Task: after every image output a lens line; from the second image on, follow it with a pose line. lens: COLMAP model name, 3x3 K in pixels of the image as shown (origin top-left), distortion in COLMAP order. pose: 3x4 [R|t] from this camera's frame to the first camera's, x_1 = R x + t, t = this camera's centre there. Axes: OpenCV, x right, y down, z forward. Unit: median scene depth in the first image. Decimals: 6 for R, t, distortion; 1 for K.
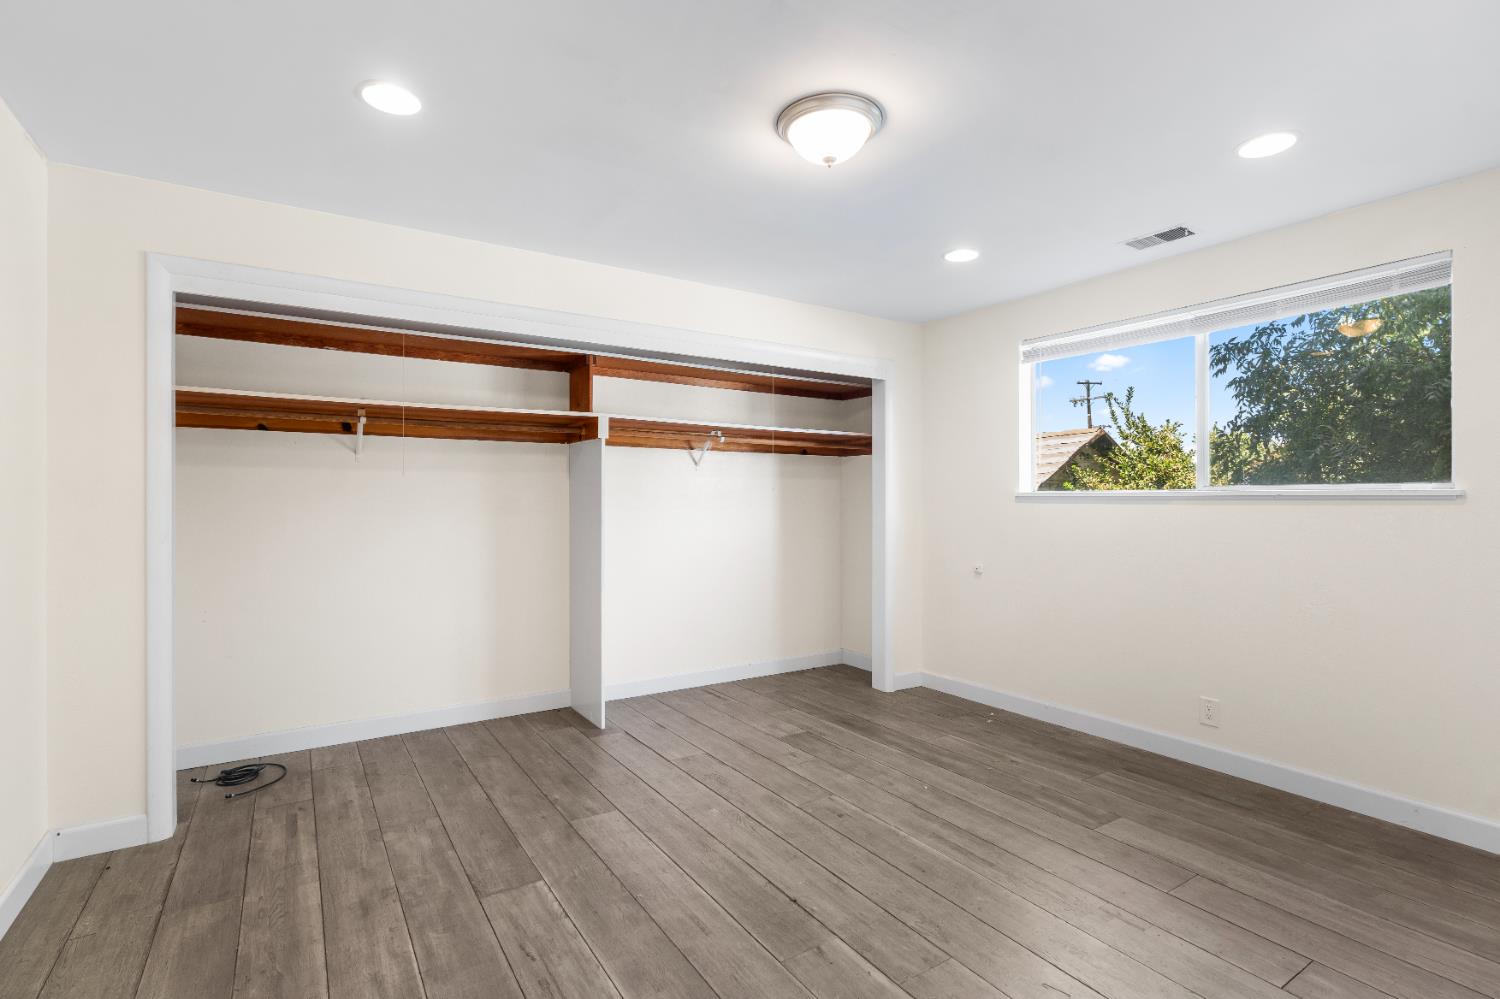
lens RADIAL K [[687.2, 0, 739.7], [0, 687.2, 491.9], [0, 0, 1]] dist [-0.003936, 0.000343]
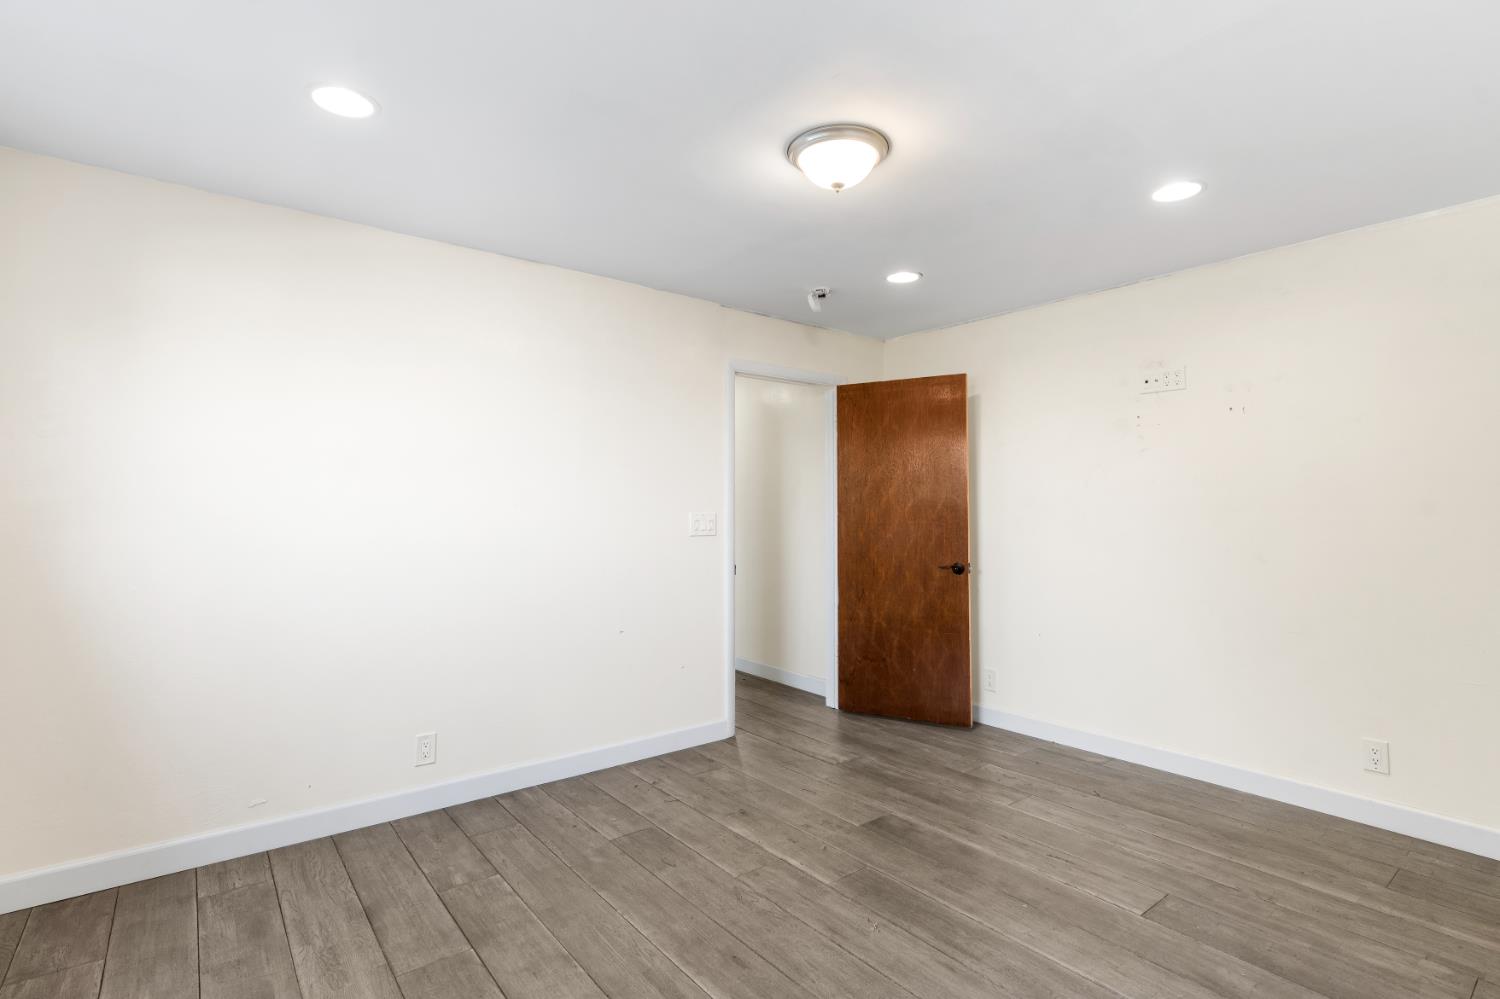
lens RADIAL K [[687.2, 0, 739.7], [0, 687.2, 491.9], [0, 0, 1]] dist [-0.003936, 0.000343]
pose [[-0.996441, -0.005065, -0.084140, 0.360821], [-0.002112, 0.999380, -0.035145, 0.018513], [0.084266, -0.034842, -0.995834, 1.993347]]
